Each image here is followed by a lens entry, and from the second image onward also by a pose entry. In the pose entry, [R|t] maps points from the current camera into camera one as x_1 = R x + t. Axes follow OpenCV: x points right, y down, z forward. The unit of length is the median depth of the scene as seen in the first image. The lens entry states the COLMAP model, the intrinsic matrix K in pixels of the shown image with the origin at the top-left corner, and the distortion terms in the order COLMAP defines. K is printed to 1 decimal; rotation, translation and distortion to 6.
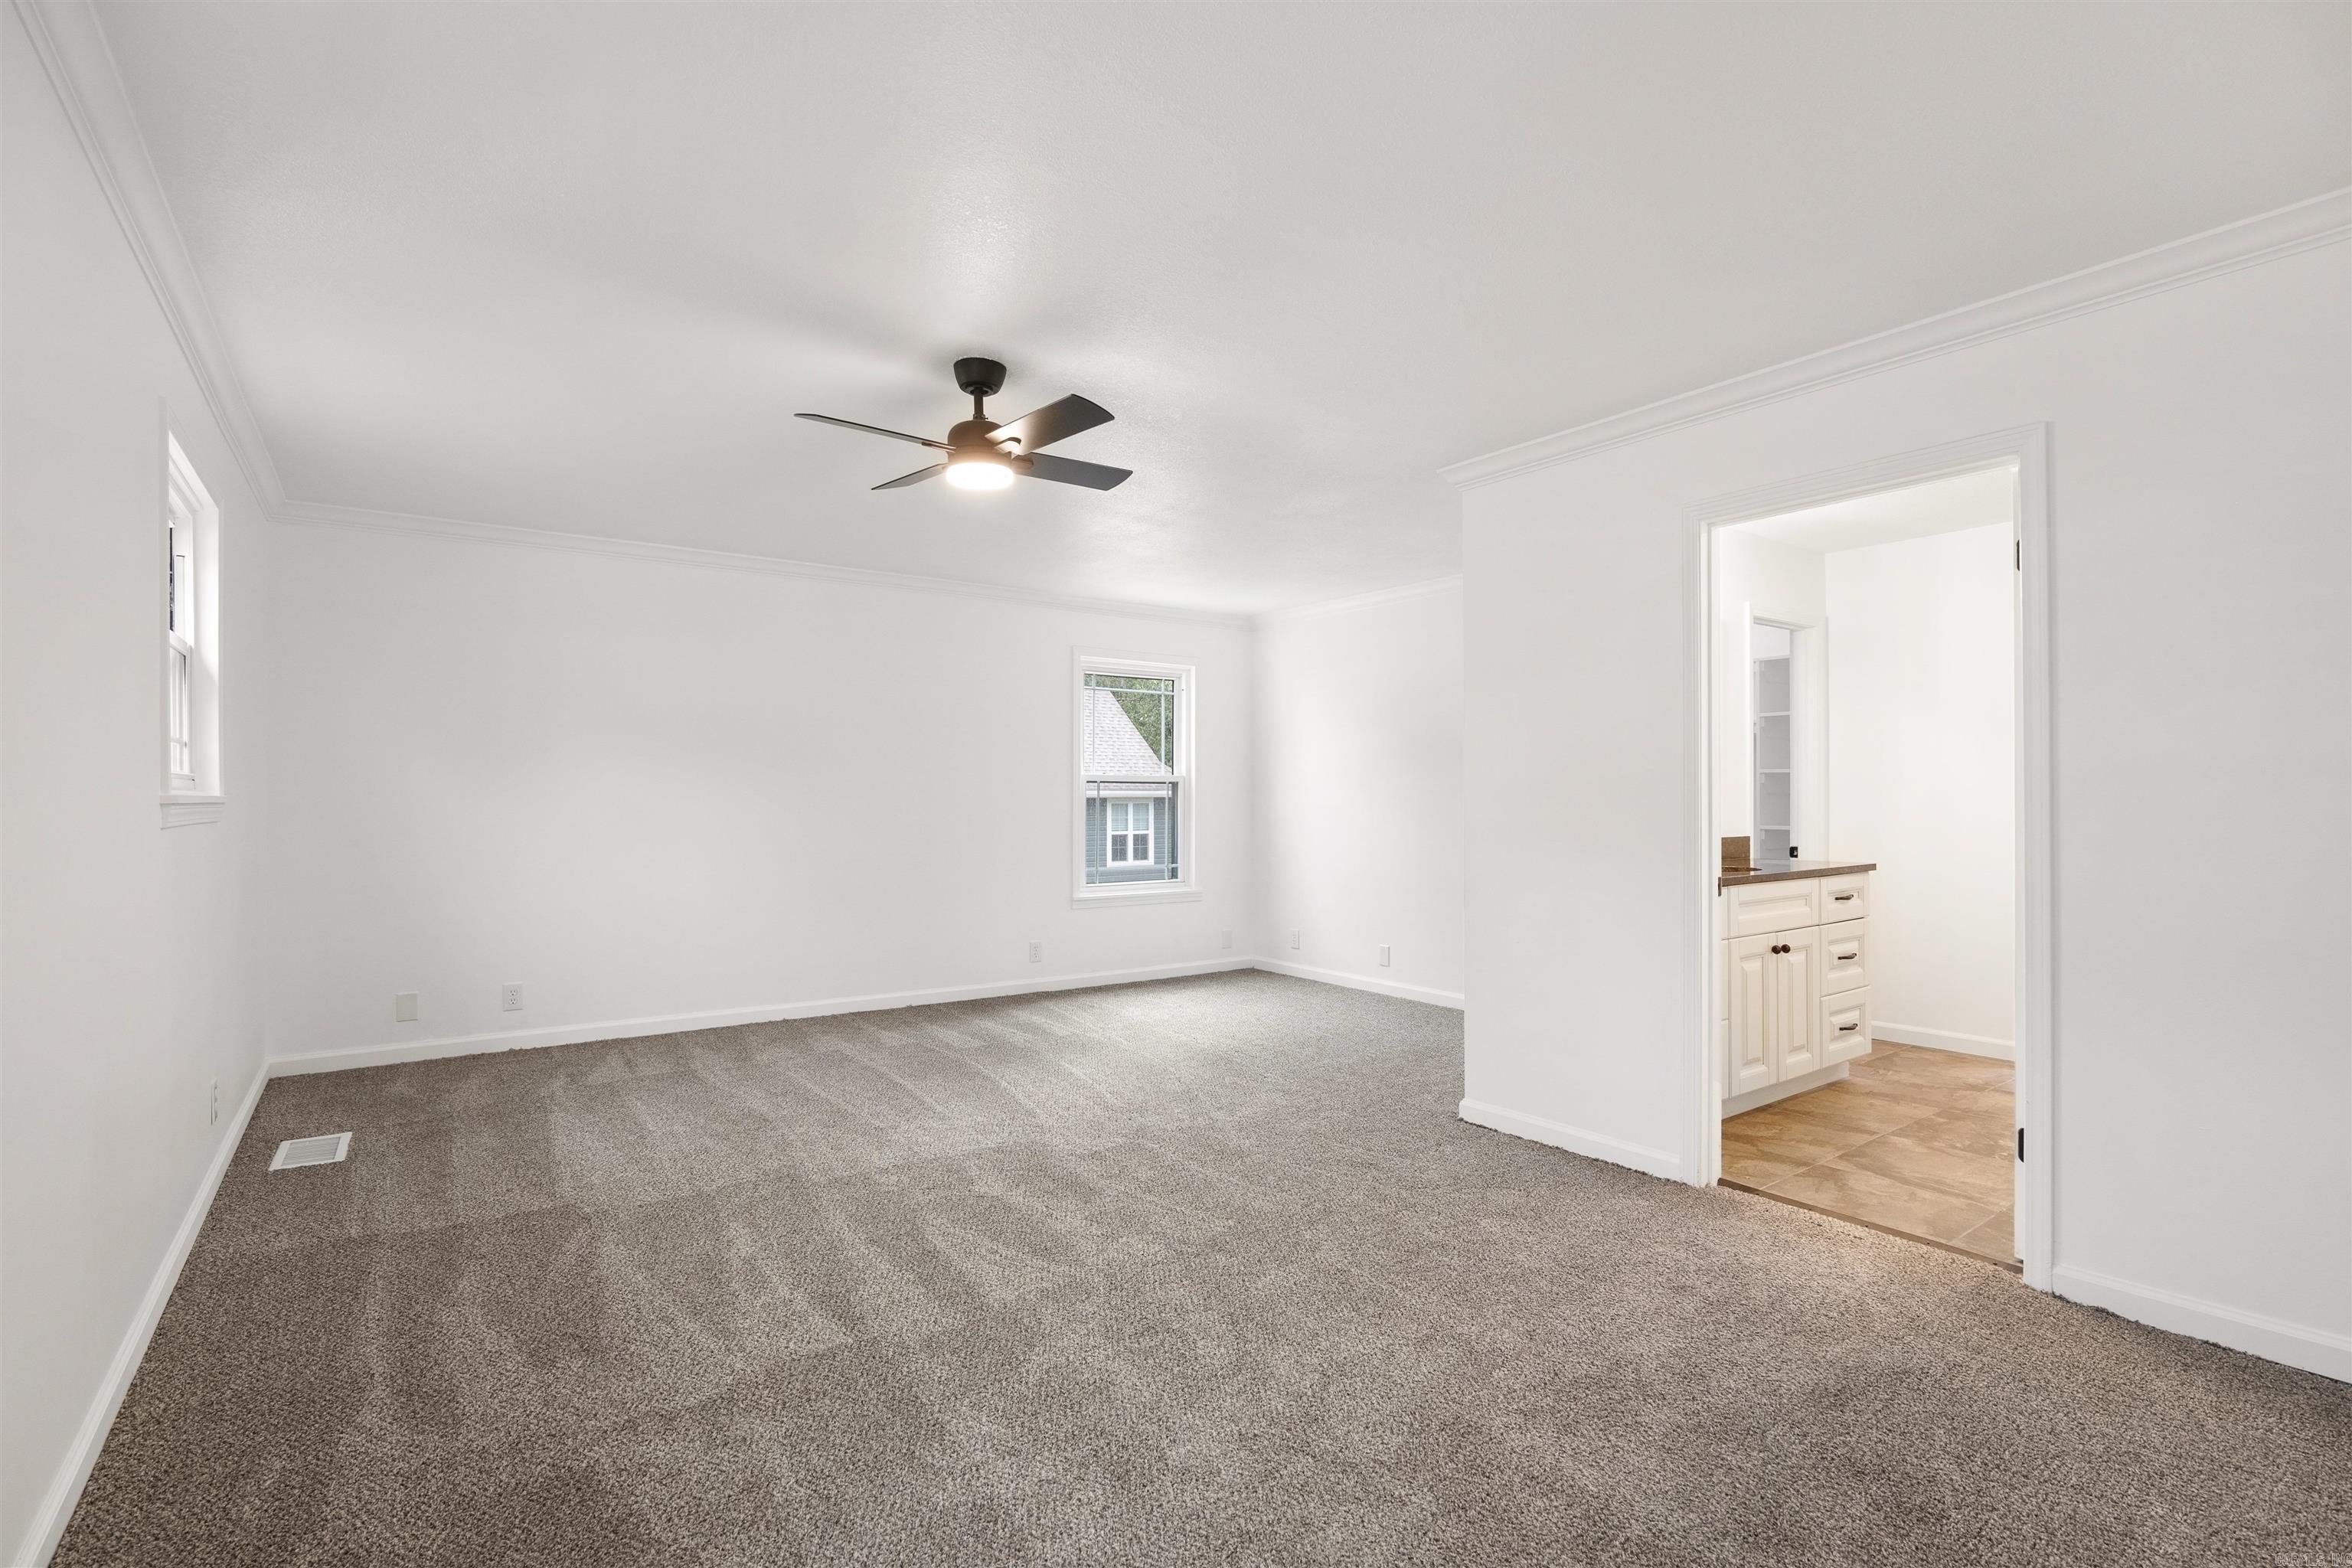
lens RADIAL K [[1096.2, 0, 1186.1], [0, 1096.2, 781.3], [0, 0, 1]] dist [-0.014633, 0.001314]
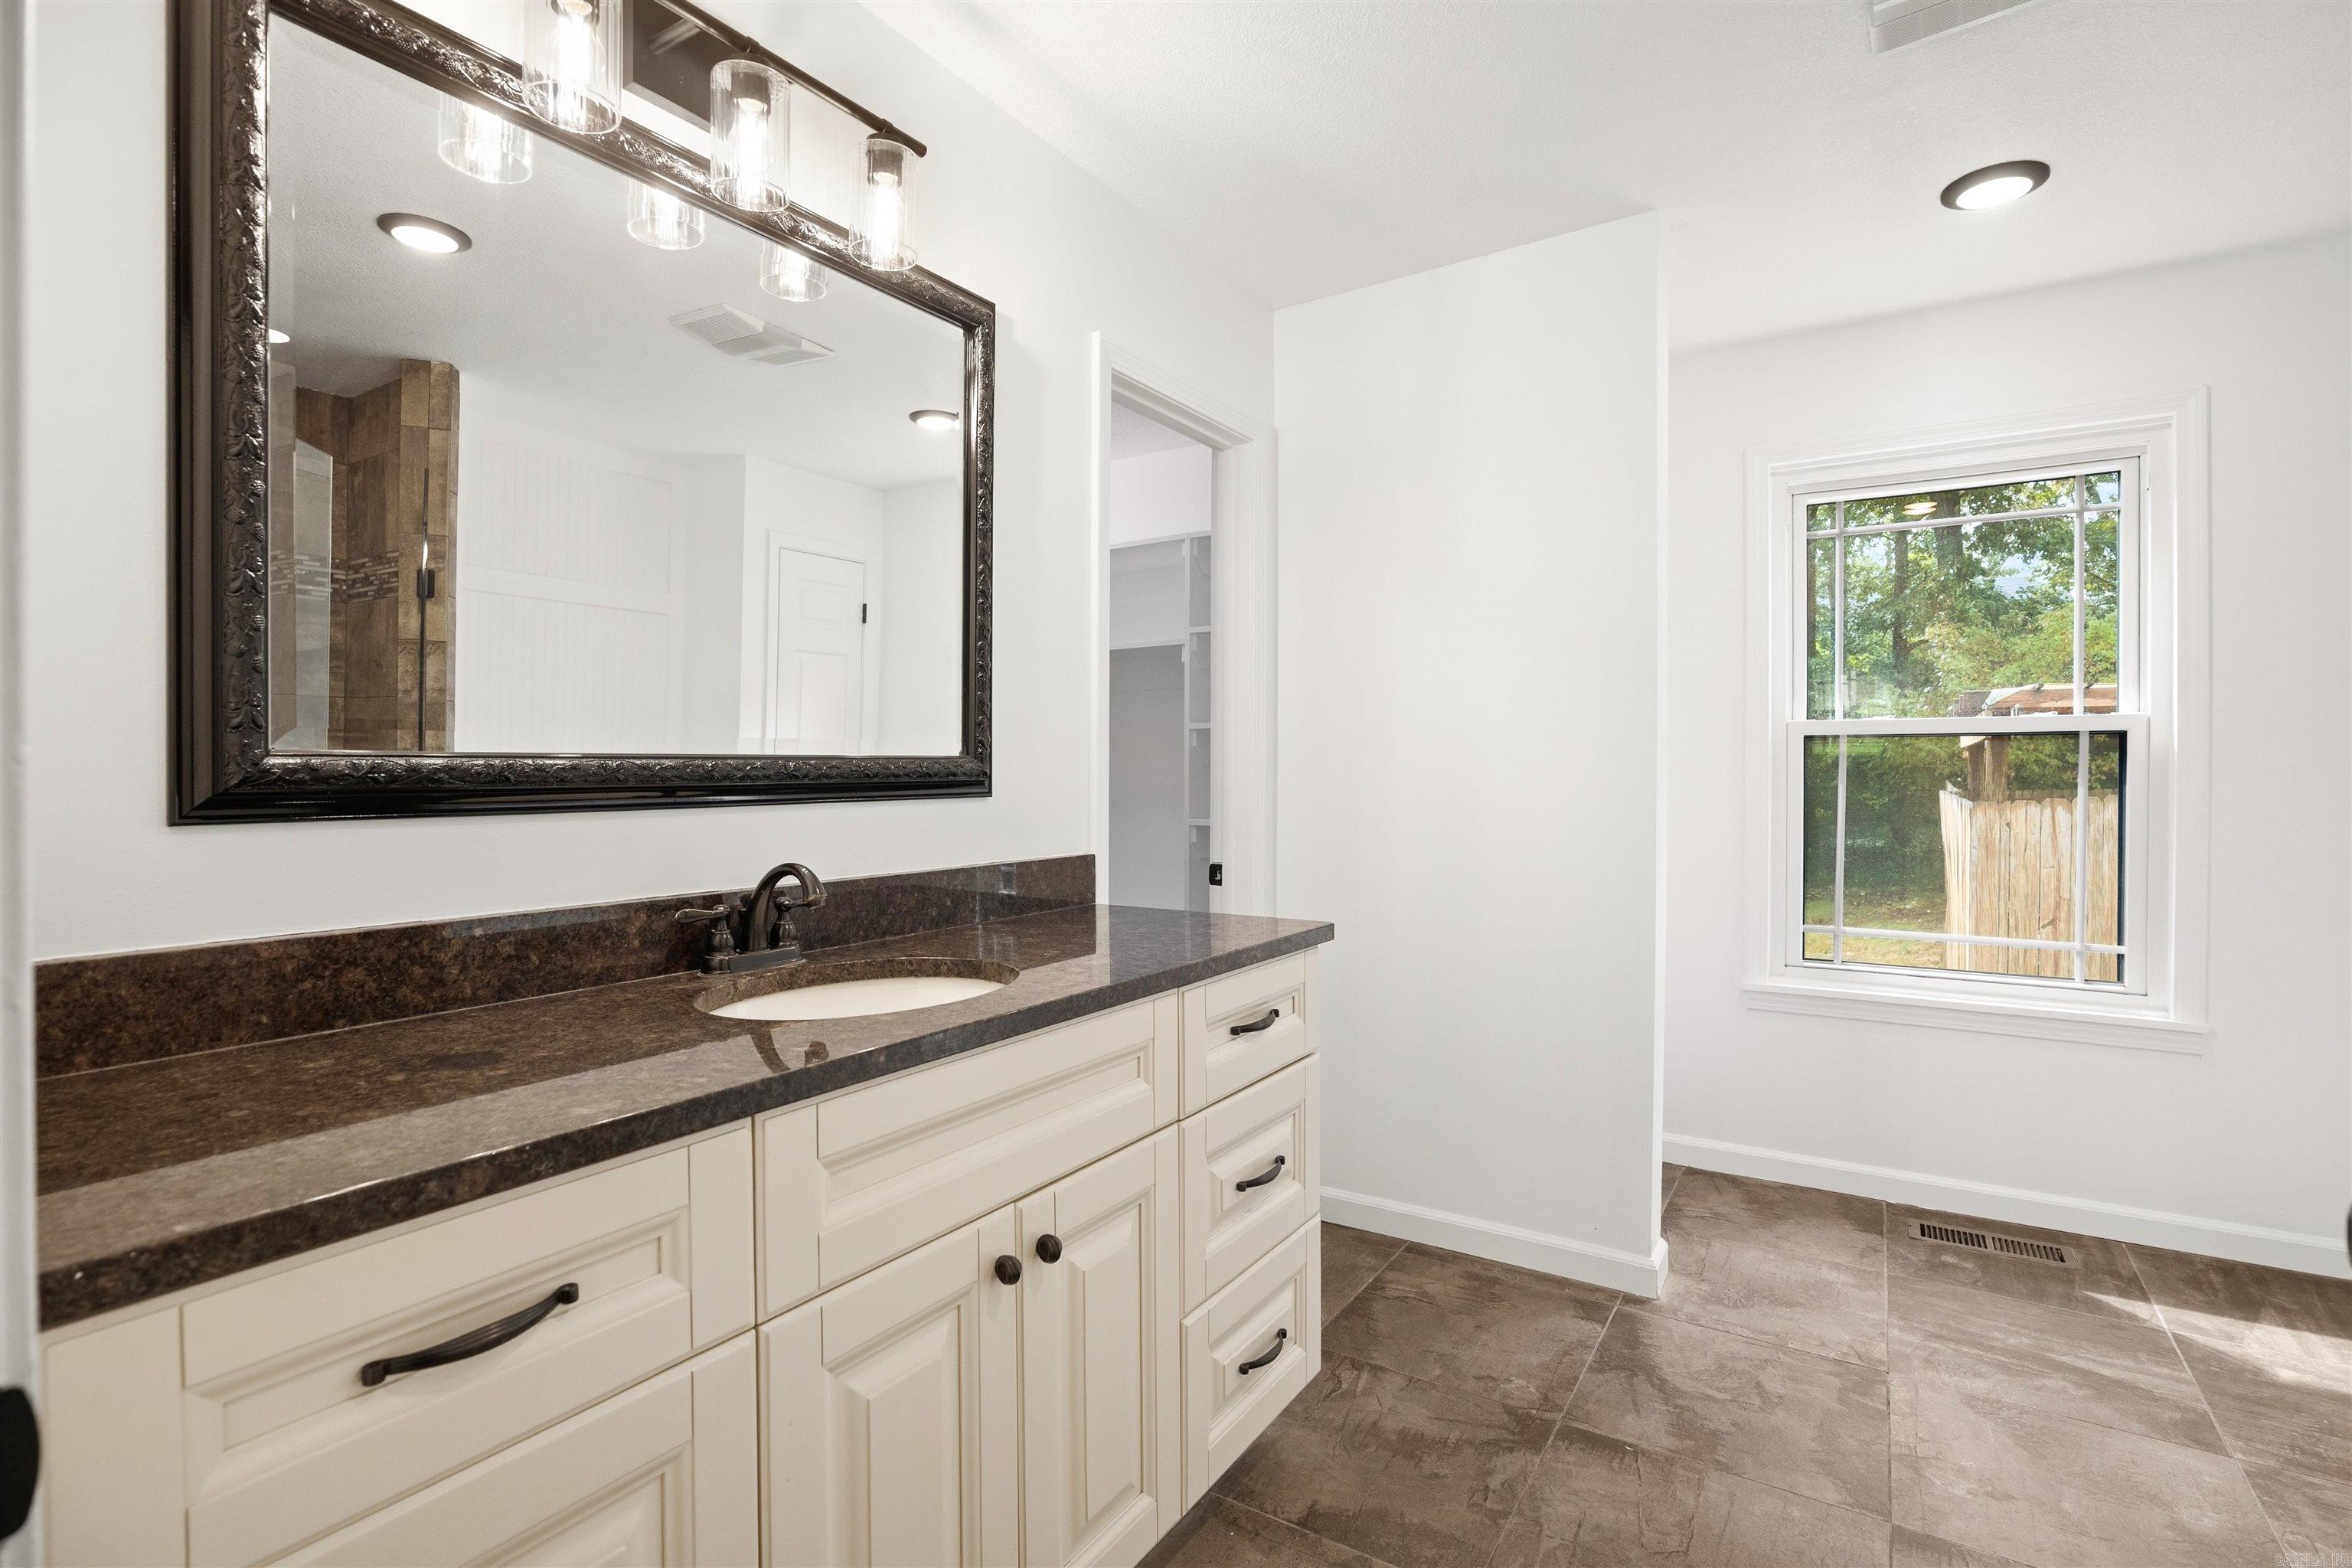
lens RADIAL K [[1096.2, 0, 1186.1], [0, 1096.2, 781.3], [0, 0, 1]] dist [-0.014633, 0.001314]
pose [[0.929386, -0.004231, 0.369084, 0.426441], [-0.003775, 0.999773, 0.020968, 0.011431], [-0.369089, -0.020881, 0.929159, 0.632334]]
